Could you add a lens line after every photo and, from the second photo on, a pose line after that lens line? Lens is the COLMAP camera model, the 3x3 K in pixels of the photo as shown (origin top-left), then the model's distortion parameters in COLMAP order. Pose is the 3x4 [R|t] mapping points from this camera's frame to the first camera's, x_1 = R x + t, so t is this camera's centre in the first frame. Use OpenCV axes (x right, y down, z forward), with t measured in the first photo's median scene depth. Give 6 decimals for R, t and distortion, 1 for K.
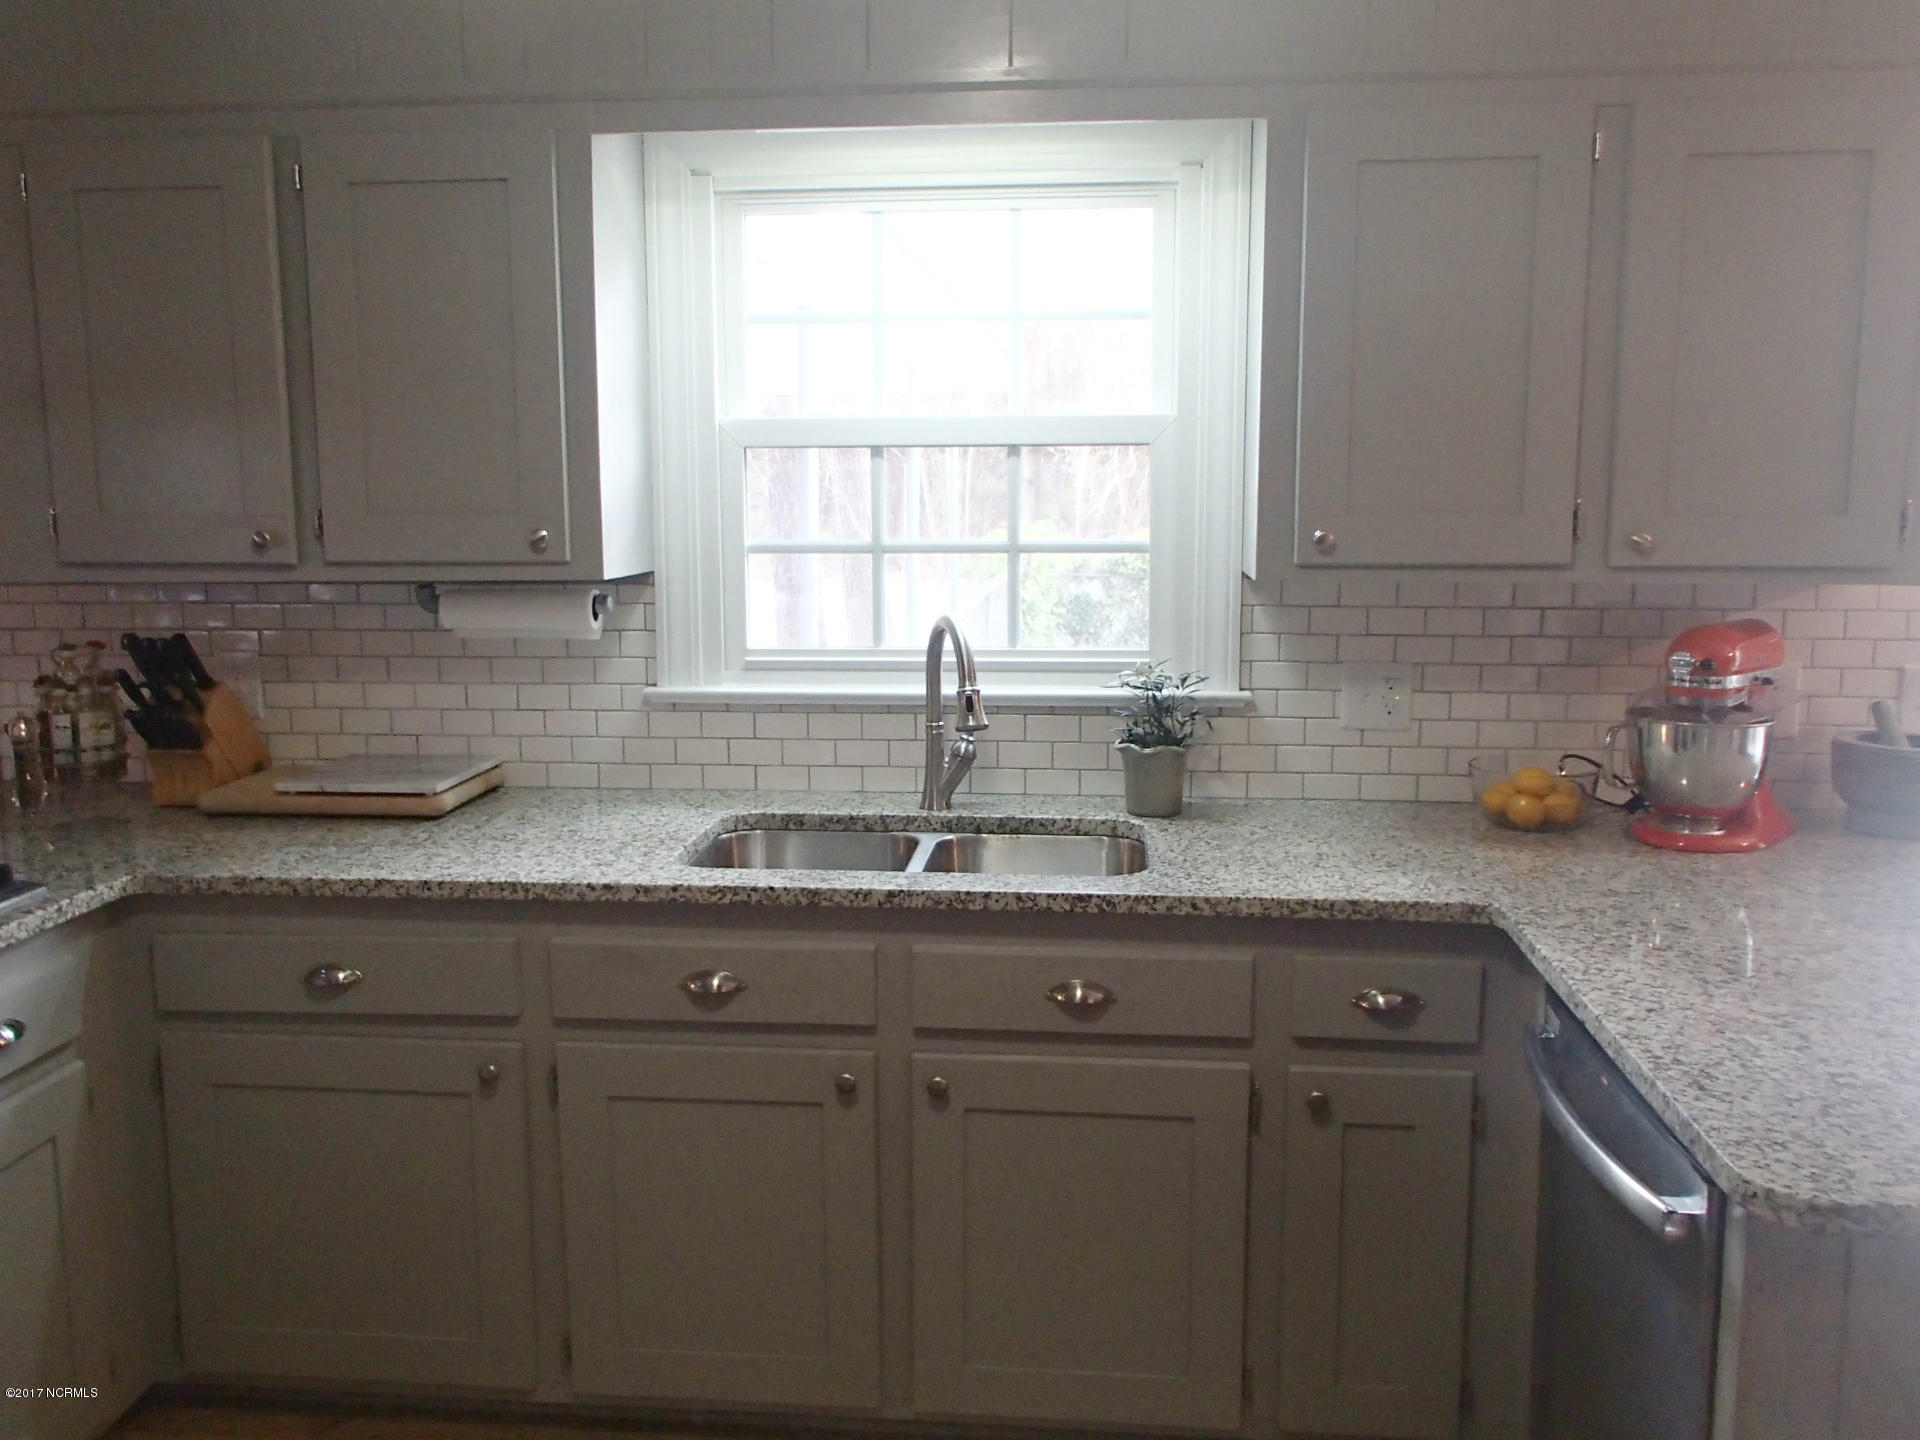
lens RADIAL K [[1603.8, 0, 962.0], [0, 1603.8, 705.7], [0, 0, 1]] dist [-0.000443, 0.016786]
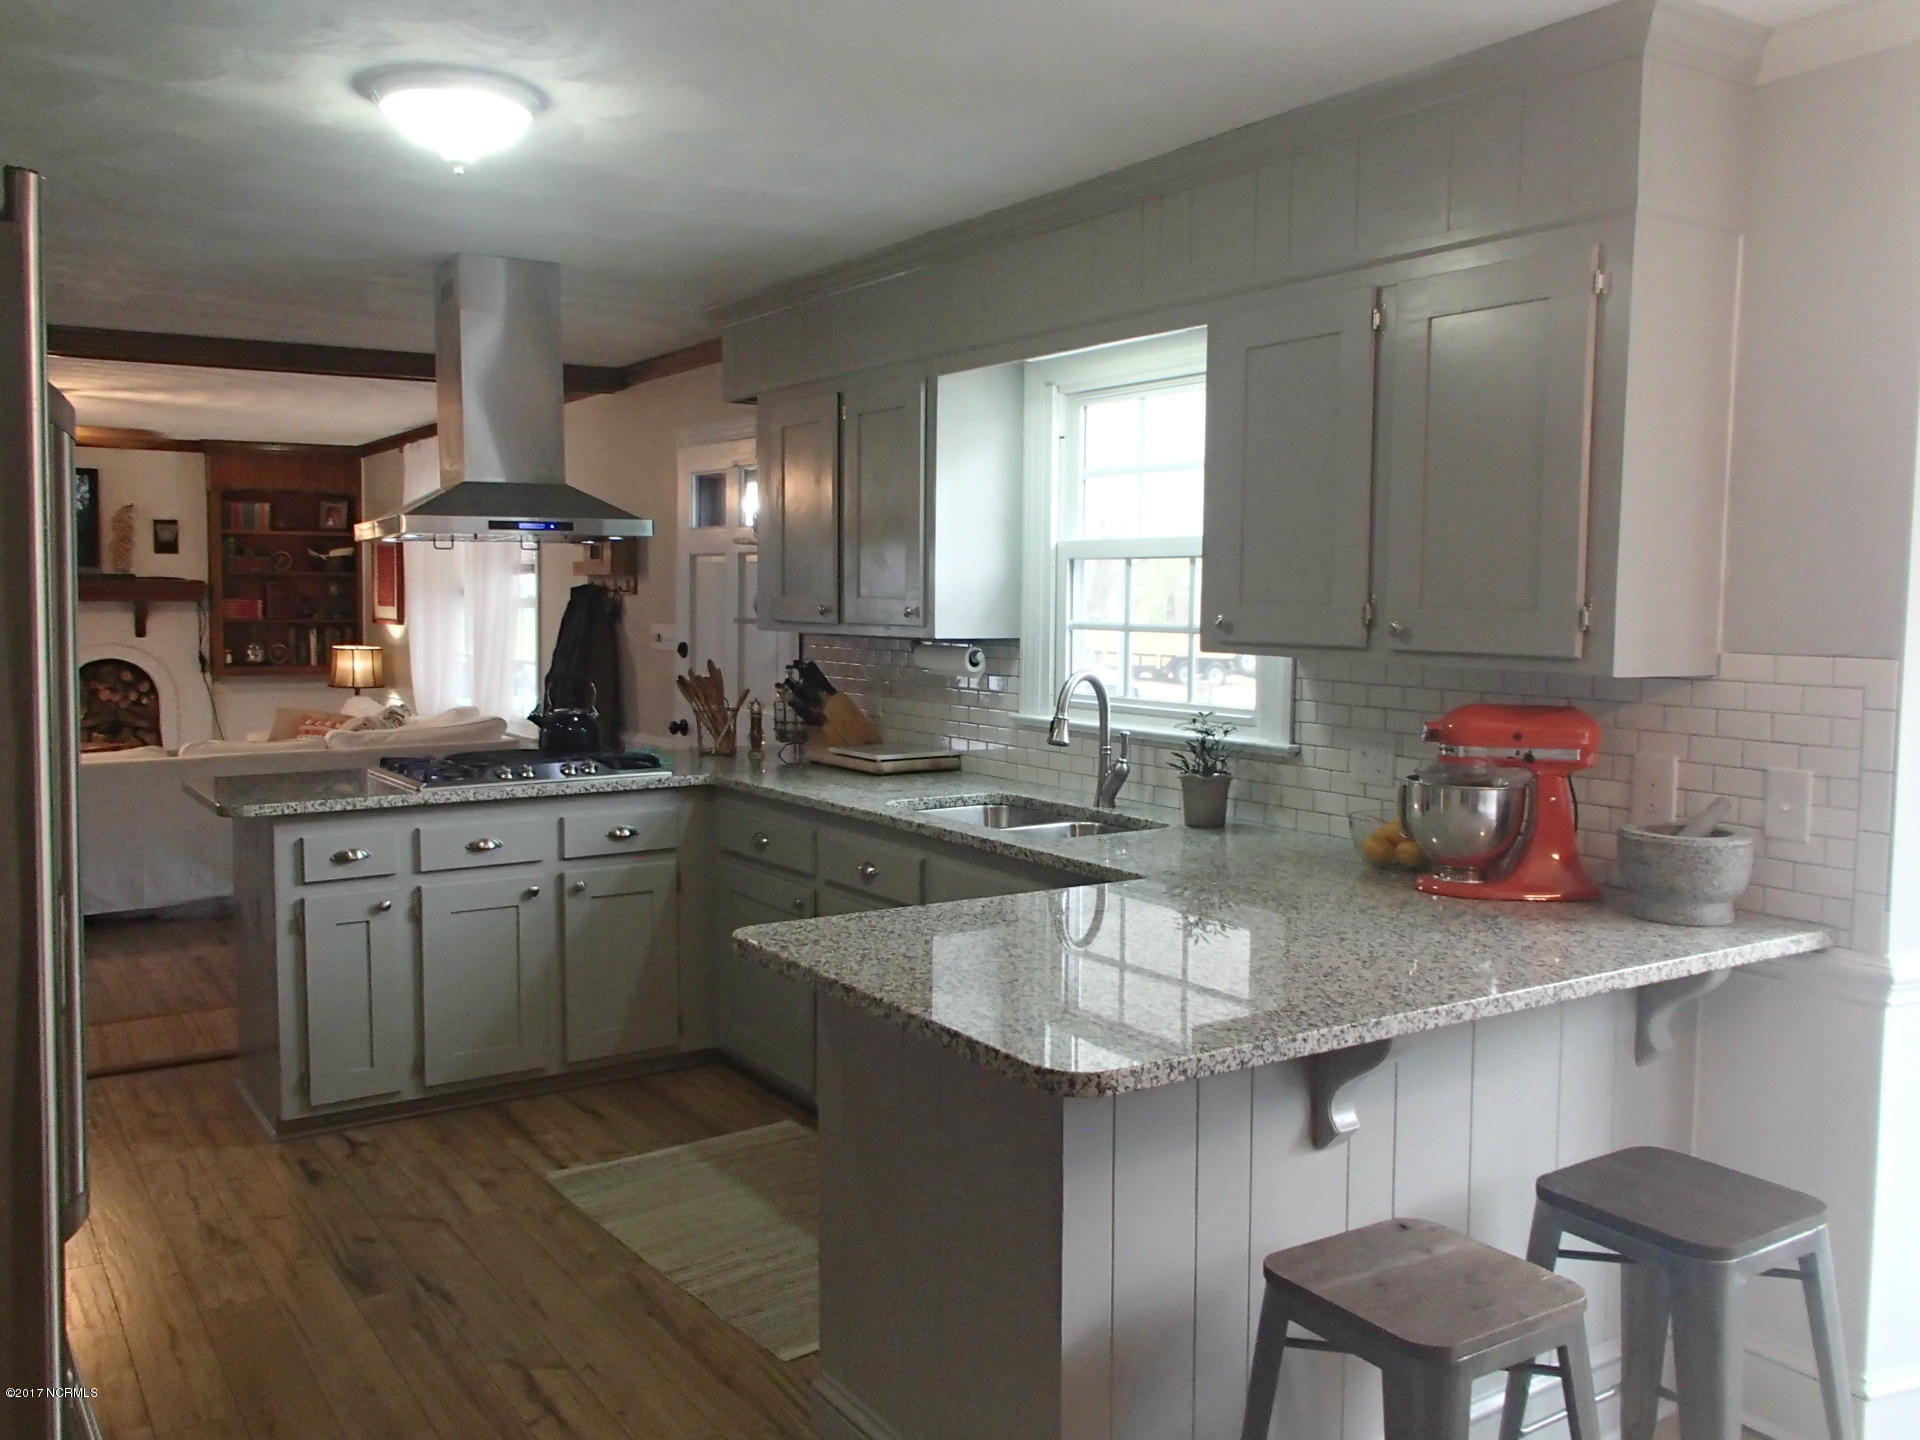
lens RADIAL K [[1603.8, 0, 952.7], [0, 1603.8, 720.5], [0, 0, 1]] dist [-0.000443, 0.016786]
pose [[0.616335, 0.070181, -0.784350, 1.037123], [-0.118187, 0.992983, -0.004022, 0.009291], [0.778565, 0.095179, 0.620305, -0.007470]]
